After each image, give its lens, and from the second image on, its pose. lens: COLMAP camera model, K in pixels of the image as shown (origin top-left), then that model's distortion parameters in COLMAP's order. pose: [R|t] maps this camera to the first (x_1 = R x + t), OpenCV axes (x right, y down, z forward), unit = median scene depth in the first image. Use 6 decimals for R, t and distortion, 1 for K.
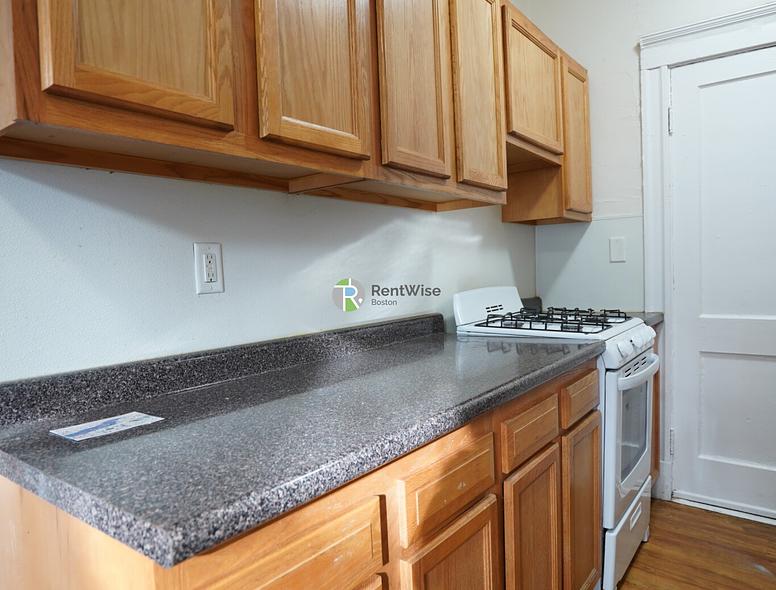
lens RADIAL K [[547.5, 0, 388.0], [0, 547.5, 295.0], [0, 0, 1]] dist [-0.055039, 0.007721]
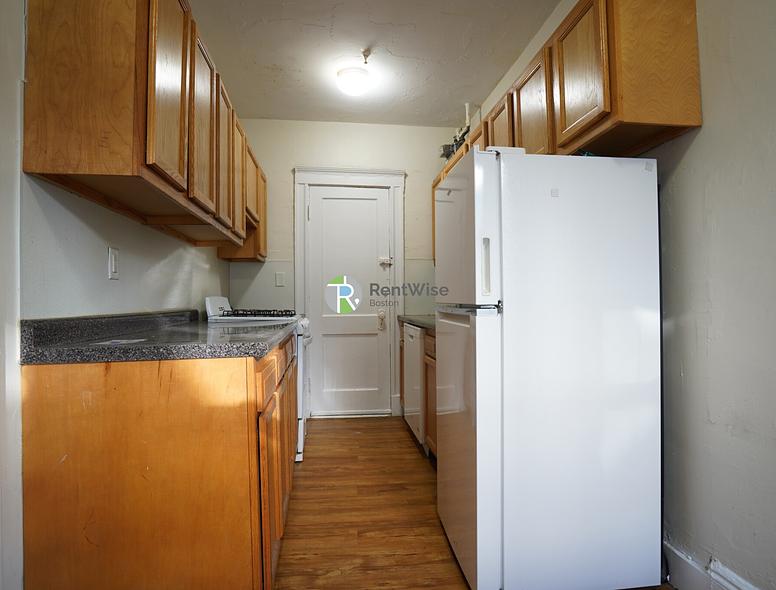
lens RADIAL K [[547.5, 0, 388.0], [0, 547.5, 295.0], [0, 0, 1]] dist [-0.055039, 0.007721]
pose [[0.678051, 0.054468, 0.732994, -0.697721], [0.021104, 0.995397, -0.093489, 0.153768], [-0.734712, 0.078860, 0.673780, -0.493244]]
